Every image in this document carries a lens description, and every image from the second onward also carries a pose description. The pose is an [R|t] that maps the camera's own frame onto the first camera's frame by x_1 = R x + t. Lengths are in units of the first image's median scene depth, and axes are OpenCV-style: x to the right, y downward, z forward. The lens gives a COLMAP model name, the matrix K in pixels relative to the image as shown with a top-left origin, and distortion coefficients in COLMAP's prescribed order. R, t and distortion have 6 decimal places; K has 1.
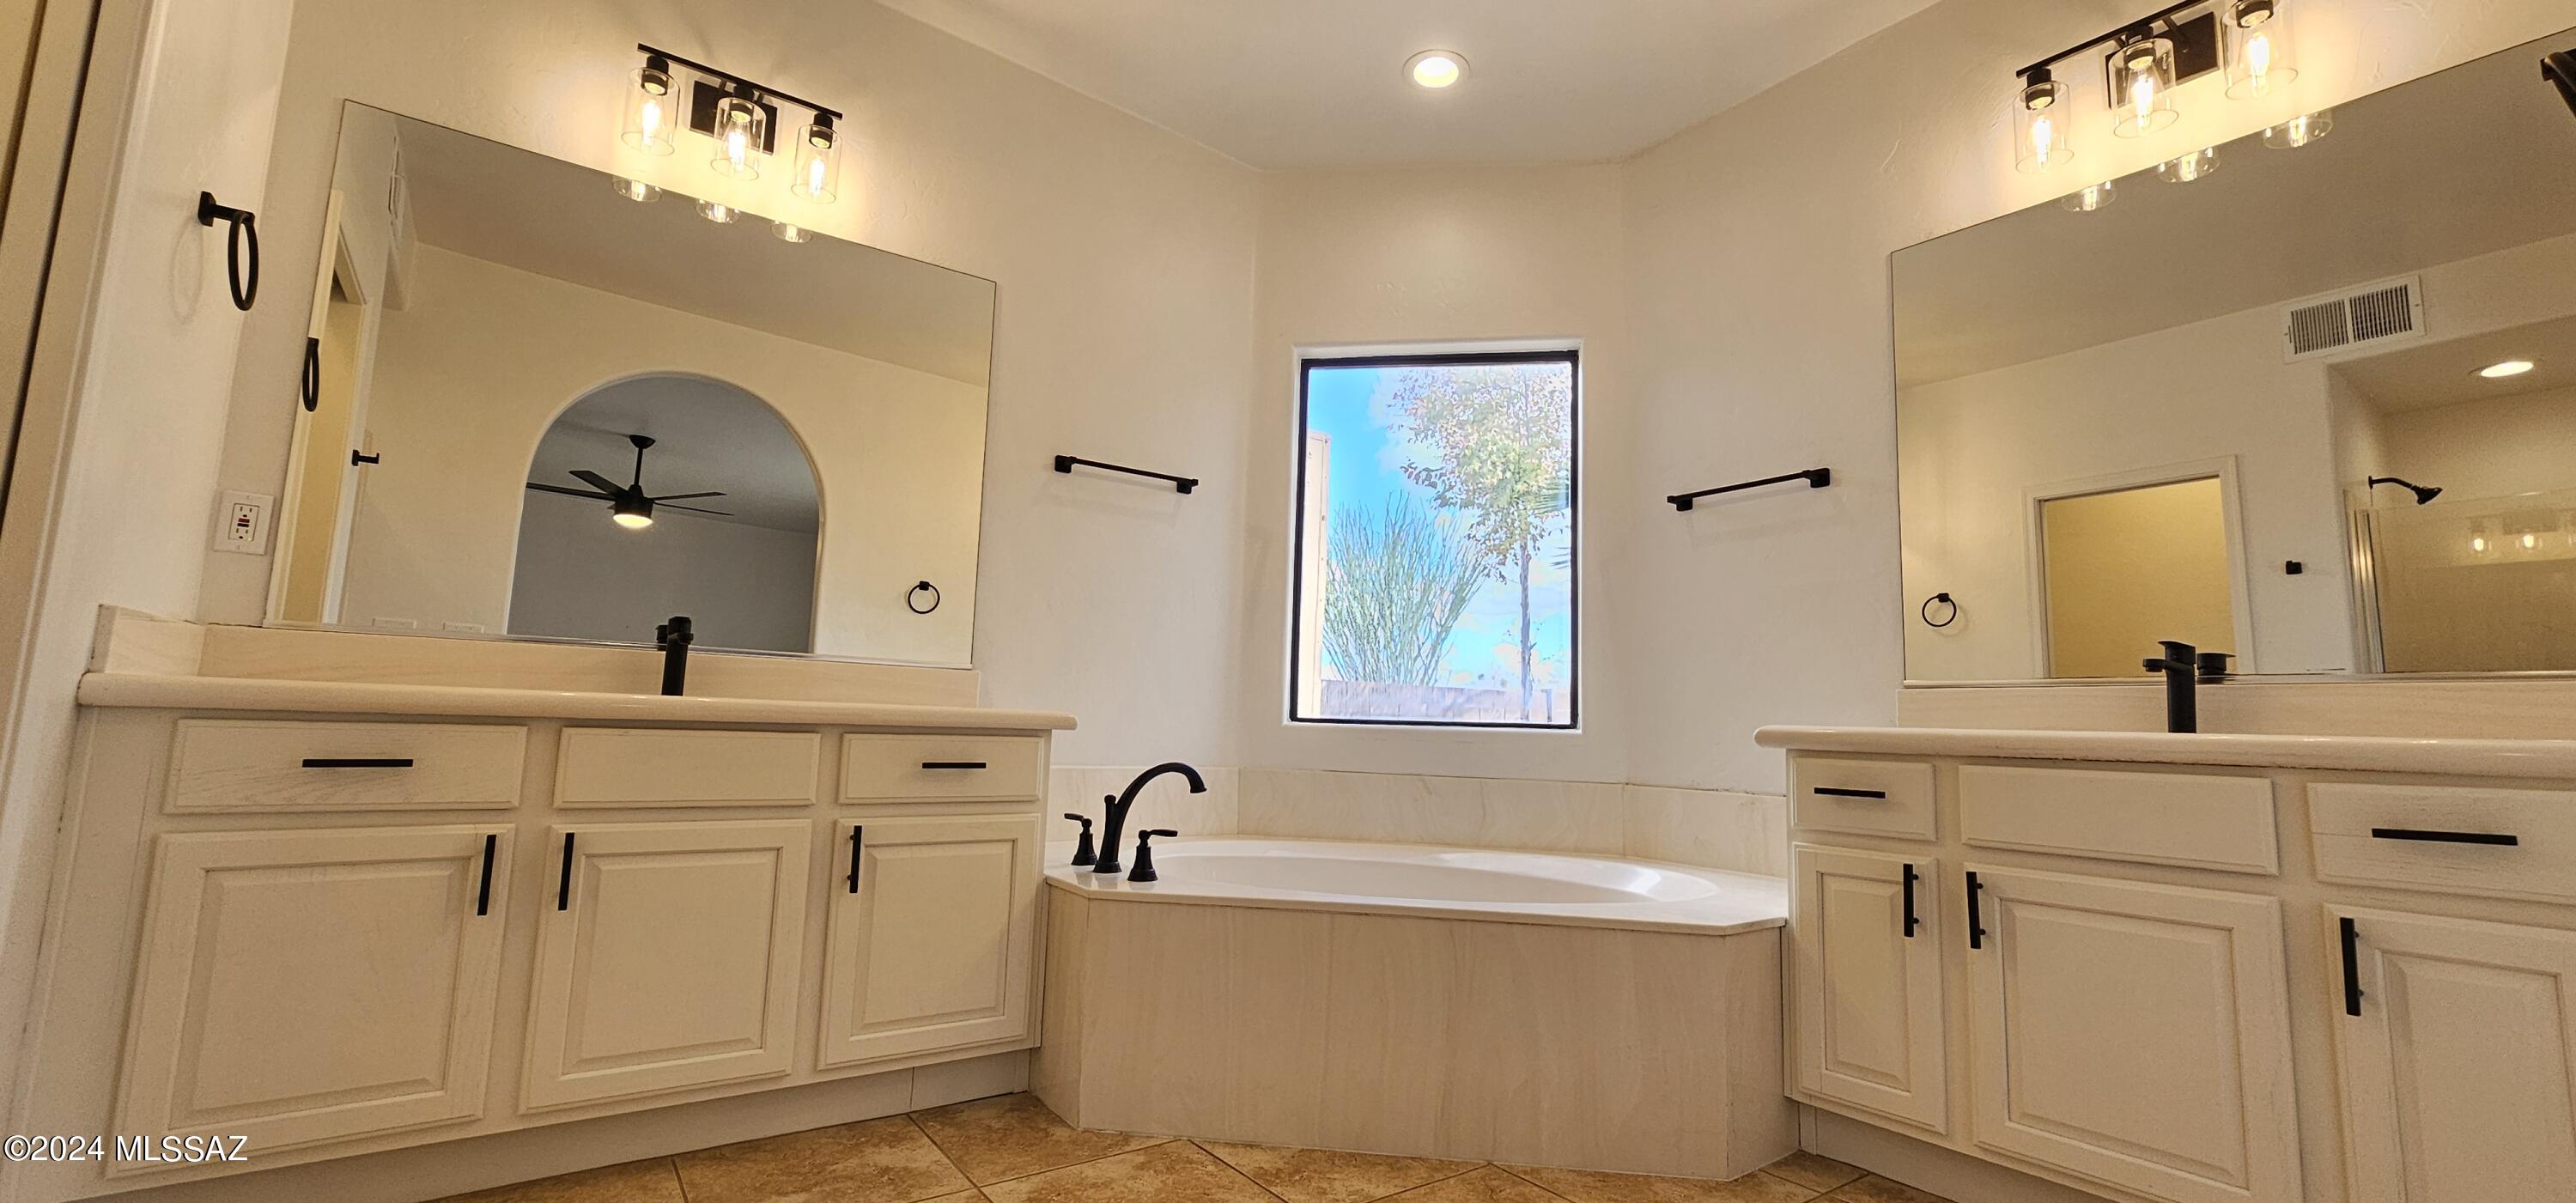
lens RADIAL K [[1050.5, 0, 1308.9], [0, 1050.5, 596.1], [0, 0, 1]] dist [-0.002347, -0.000138]
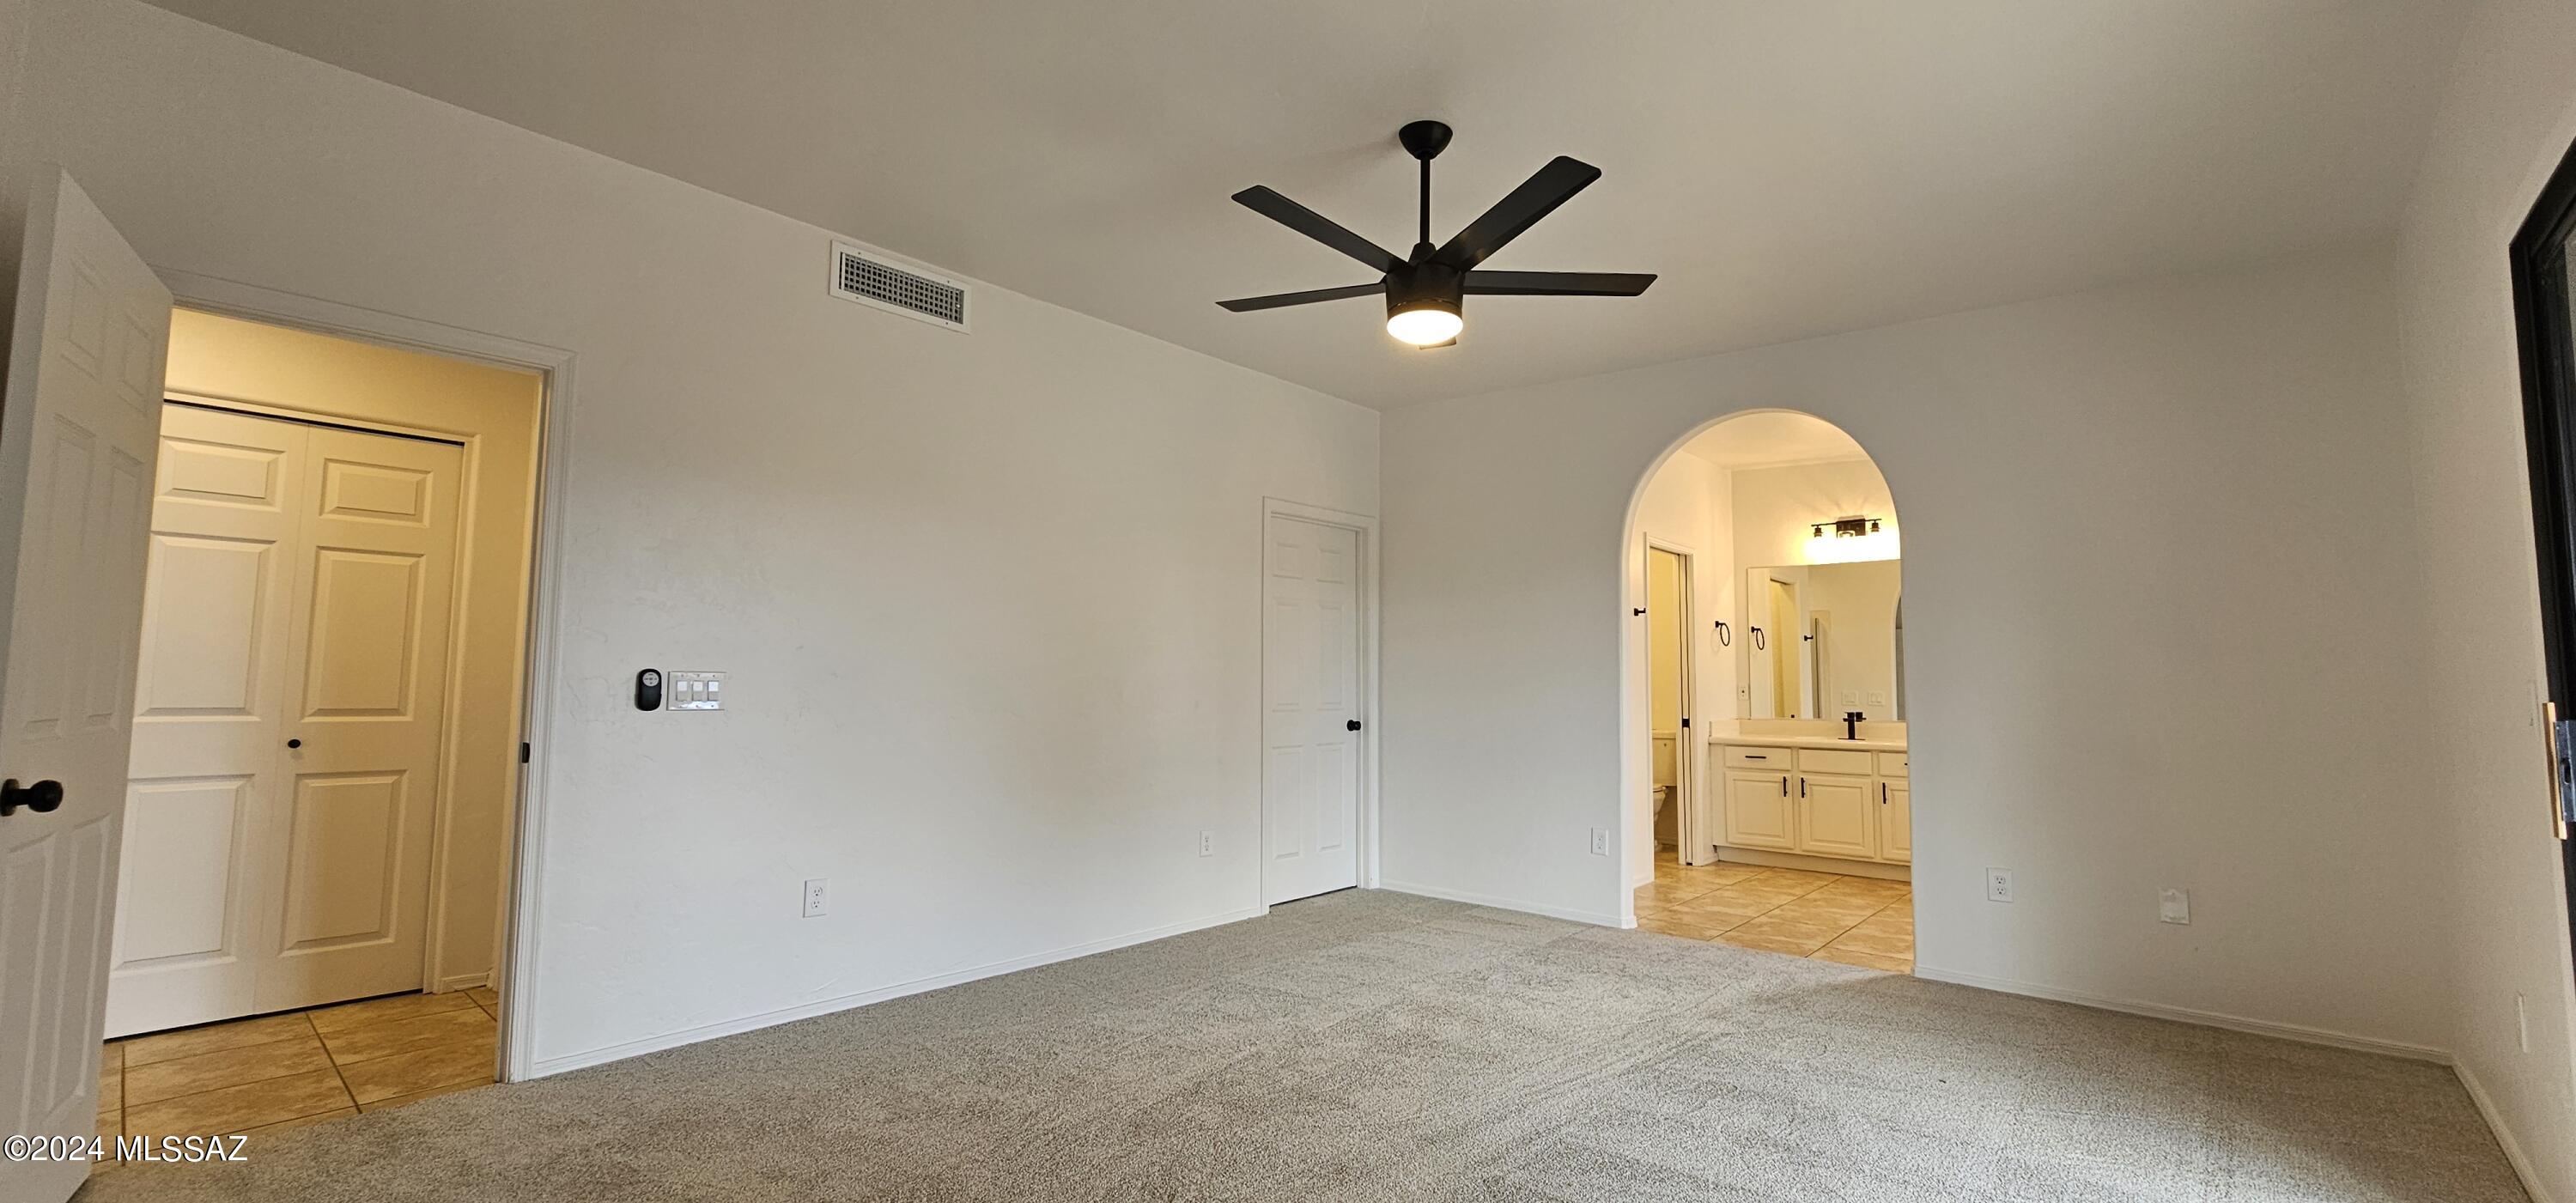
lens RADIAL K [[1050.5, 0, 1308.9], [0, 1050.5, 596.1], [0, 0, 1]] dist [-0.002347, -0.000138]
pose [[0.209807, -0.116884, -0.970731, 2.309818], [0.124036, 0.987989, -0.092154, -0.251458], [0.969843, -0.101071, 0.221785, -1.290013]]
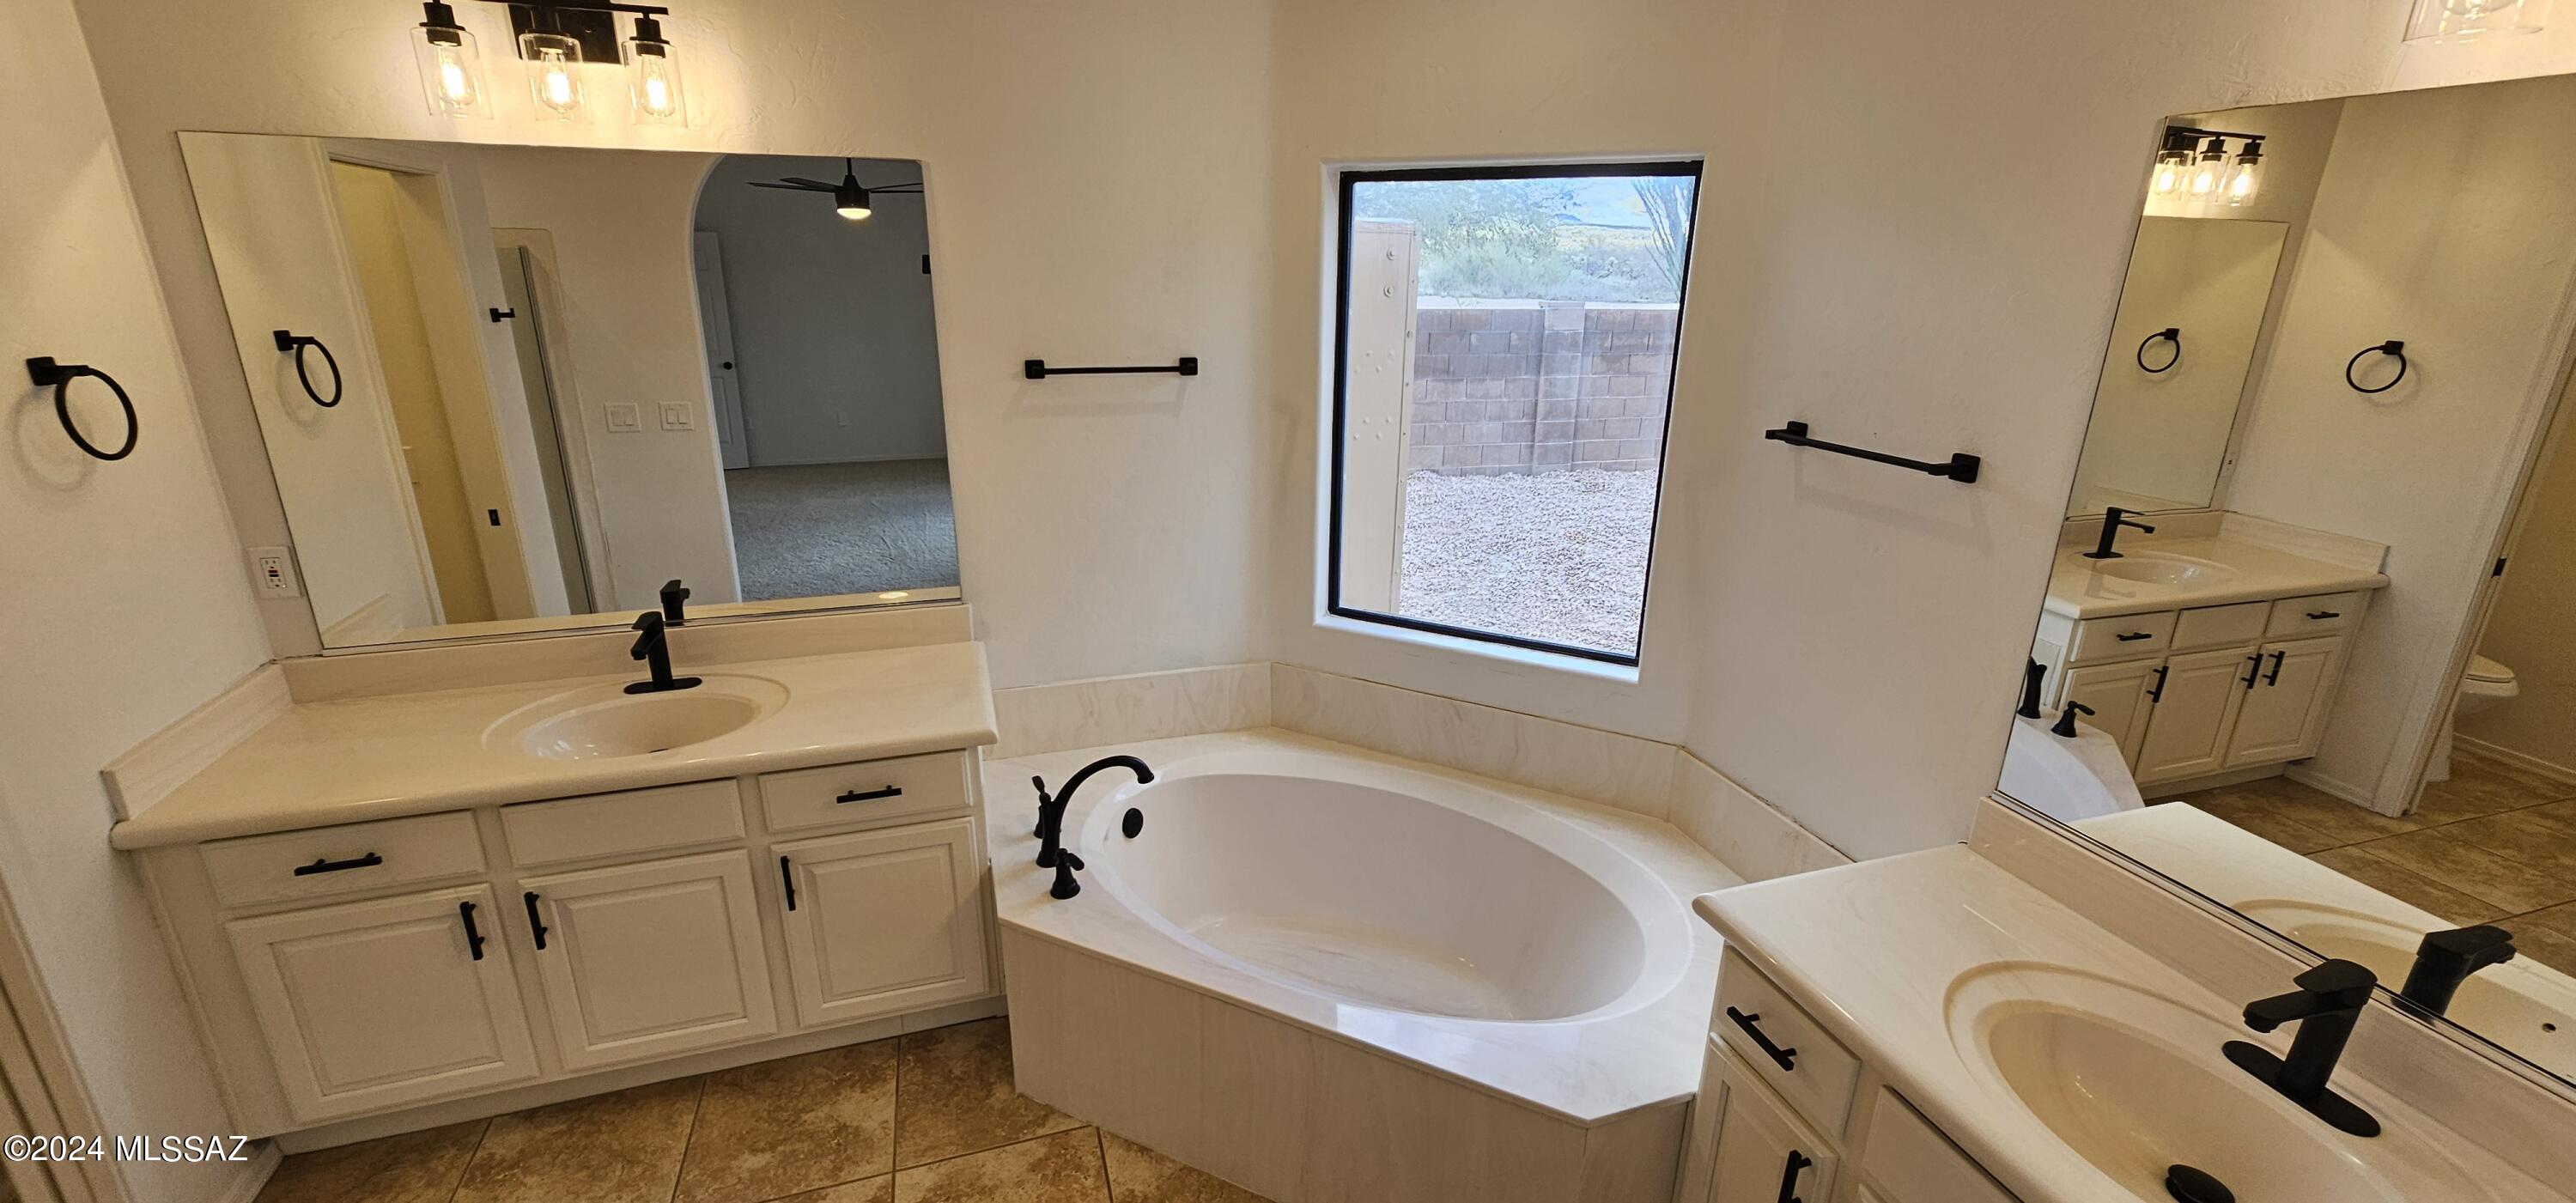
lens RADIAL K [[1050.5, 0, 1308.9], [0, 1050.5, 596.1], [0, 0, 1]] dist [-0.002347, -0.000138]
pose [[0.951525, 0.080679, -0.296800, 0.391628], [0.050480, 0.910934, 0.409452, -0.449134], [0.303399, -0.404587, 0.862704, 0.340829]]
